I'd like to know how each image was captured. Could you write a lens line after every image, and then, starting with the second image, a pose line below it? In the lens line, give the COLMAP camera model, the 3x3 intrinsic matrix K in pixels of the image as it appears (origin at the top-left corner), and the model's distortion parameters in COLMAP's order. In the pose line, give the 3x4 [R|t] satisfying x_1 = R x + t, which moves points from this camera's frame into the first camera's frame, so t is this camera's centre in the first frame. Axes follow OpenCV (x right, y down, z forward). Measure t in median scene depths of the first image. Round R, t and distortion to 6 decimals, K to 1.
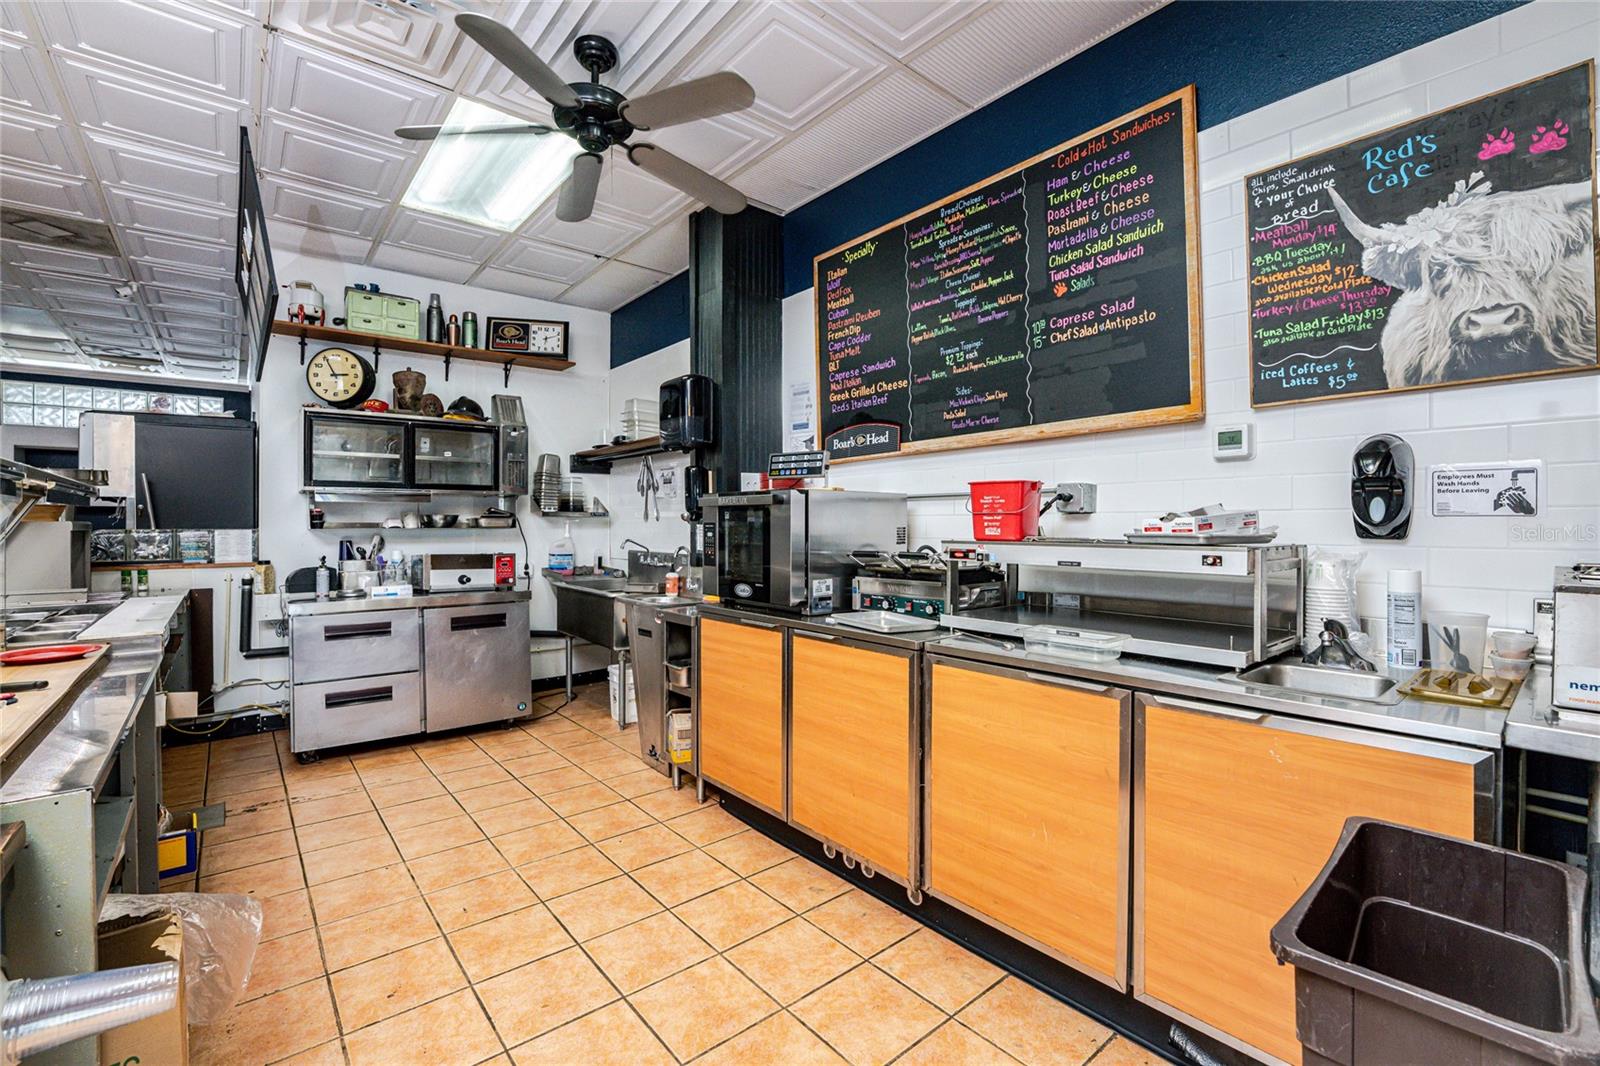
lens RADIAL K [[677.8, 0, 794.2], [0, 677.8, 525.9], [0, 0, 1]] dist [-0.030114, 0.000384]
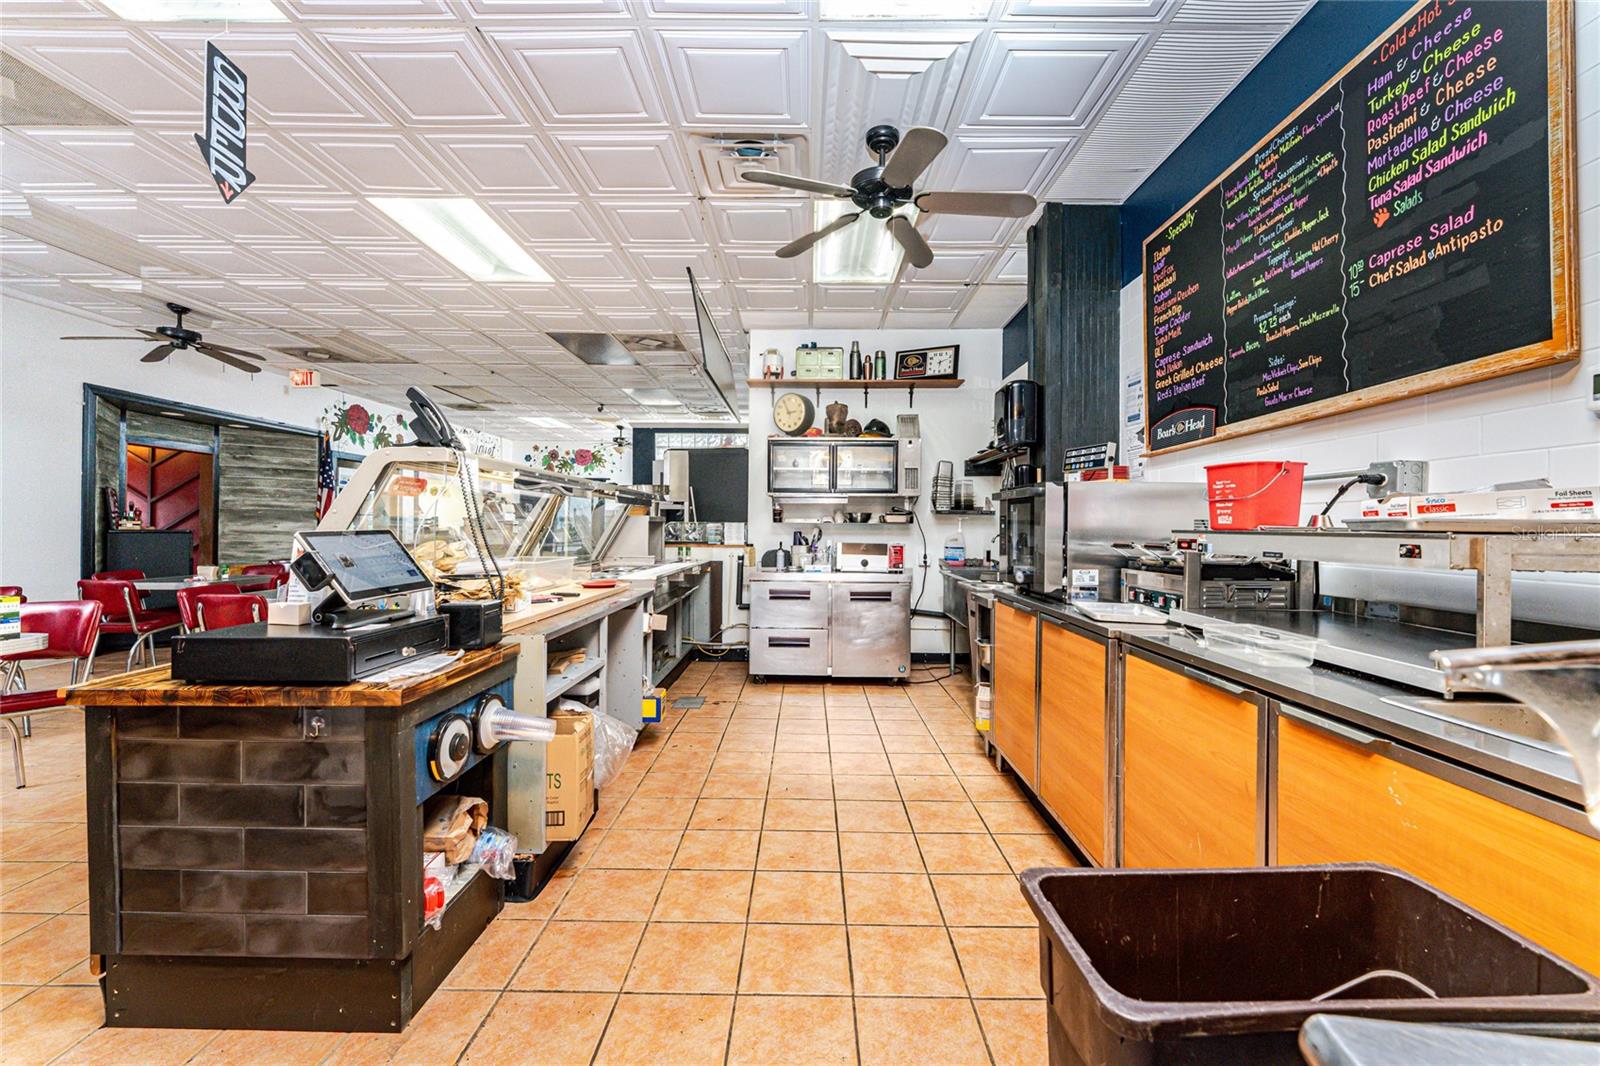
lens RADIAL K [[647.4, 0, 809.9], [0, 647.4, 526.1], [0, 0, 1]] dist [0.001623, -0.002083]
pose [[0.765246, 0.007699, -0.643692, 0.314198], [-0.010510, 0.999945, -0.000535, 0.016678], [0.643652, 0.007174, 0.765285, -0.012830]]
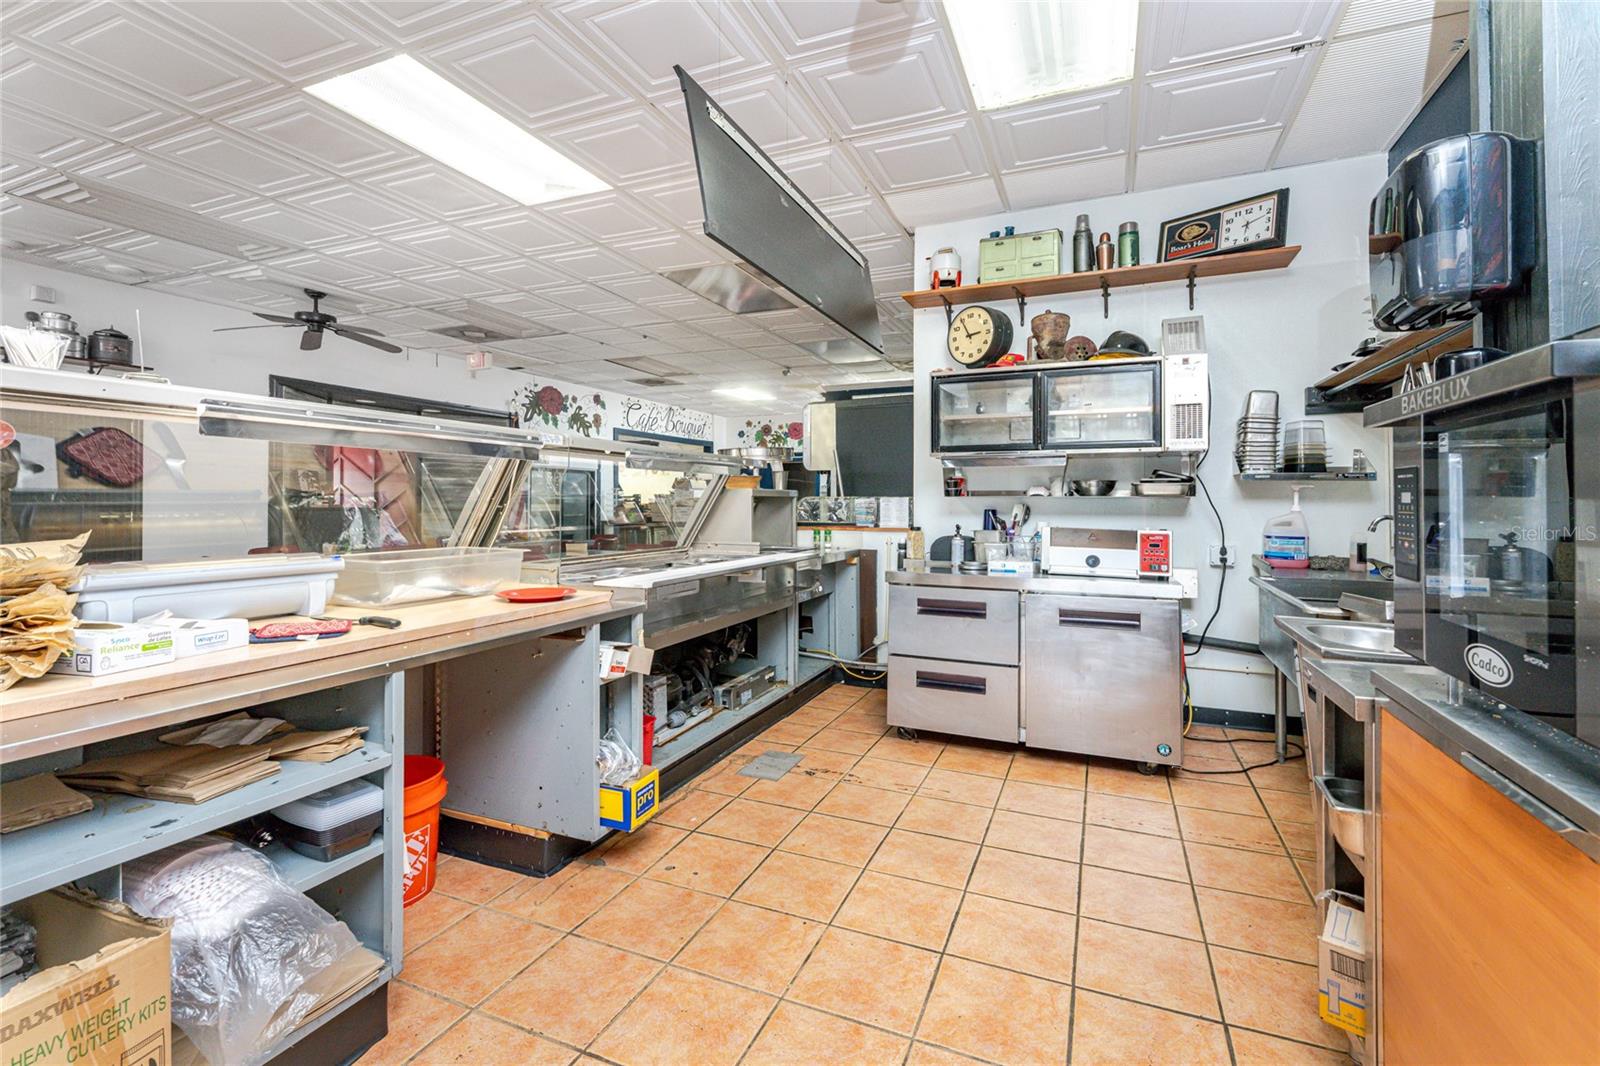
lens RADIAL K [[647.4, 0, 756.7], [0, 647.4, 491.6], [0, 0, 1]] dist [0.001623, -0.002083]
pose [[0.374150, -0.011791, -0.927293, 0.074565], [-0.005234, 0.999876, -0.014826, 0.017603], [0.927354, 0.010401, 0.374042, 0.534724]]
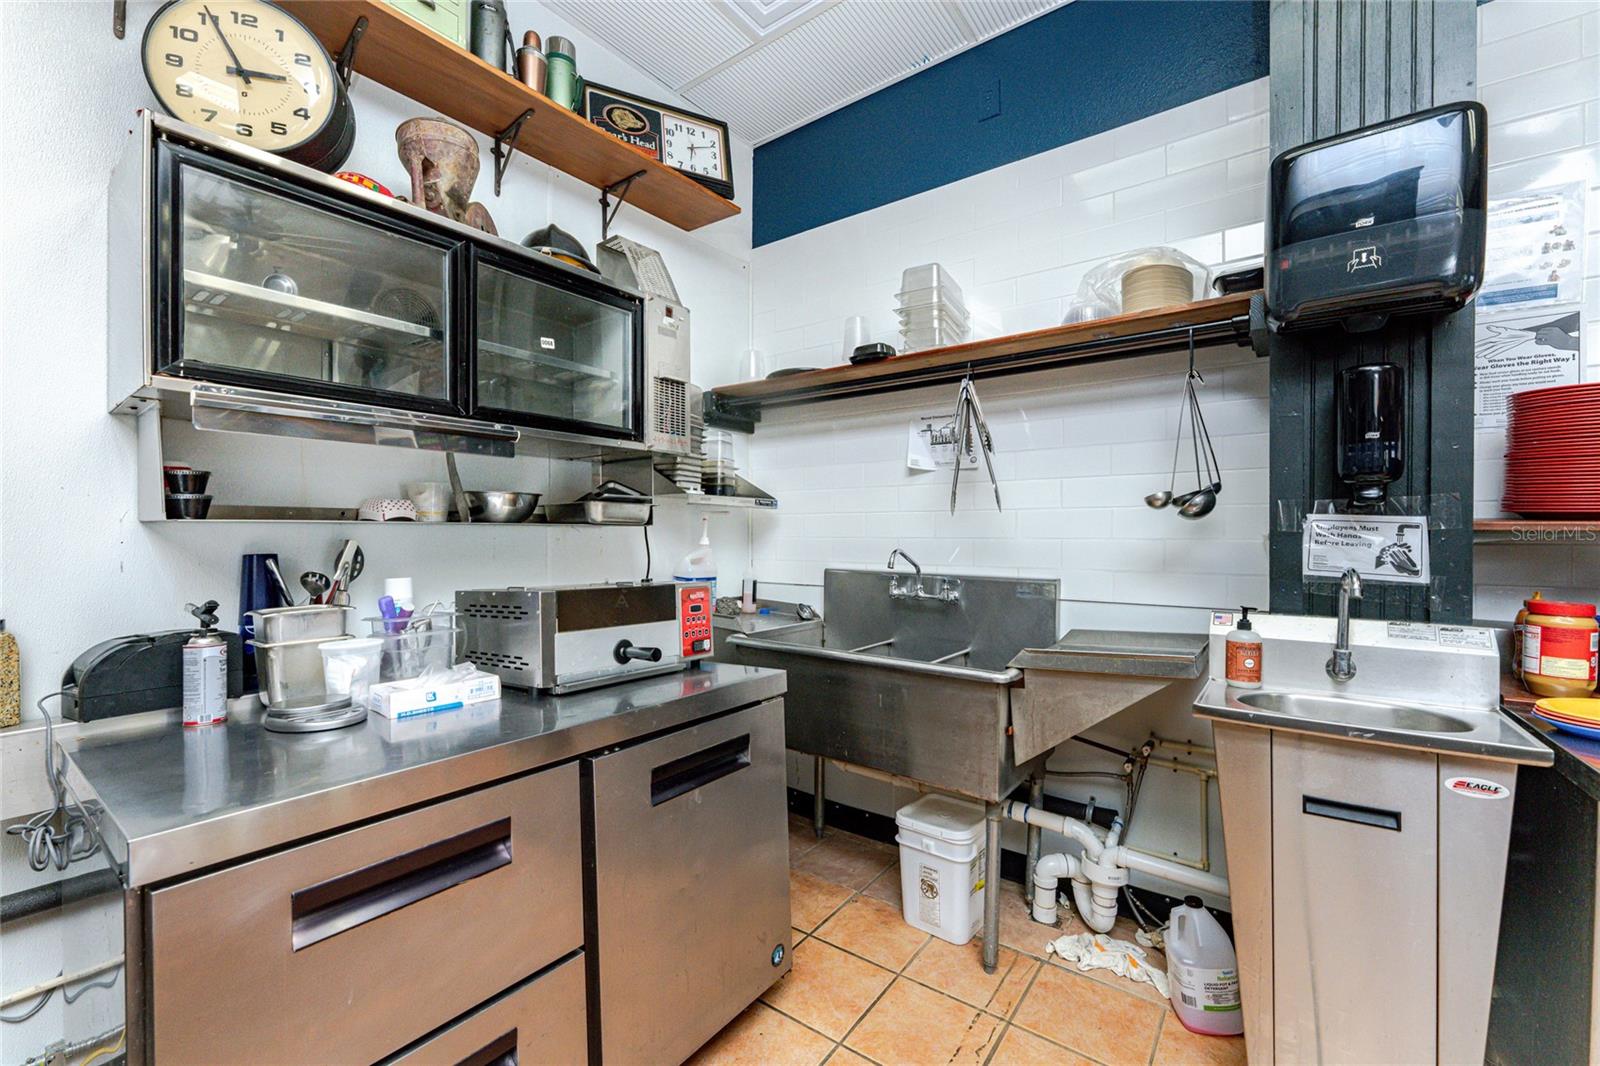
lens RADIAL K [[647.4, 0, 773.7], [0, 647.4, 538.7], [0, 0, 1]] dist [0.001623, -0.002083]
pose [[0.972782, 0.002016, 0.231713, -0.707734], [-0.003248, 0.999983, 0.004936, 0.015787], [-0.231699, -0.005554, 0.972772, 0.868858]]
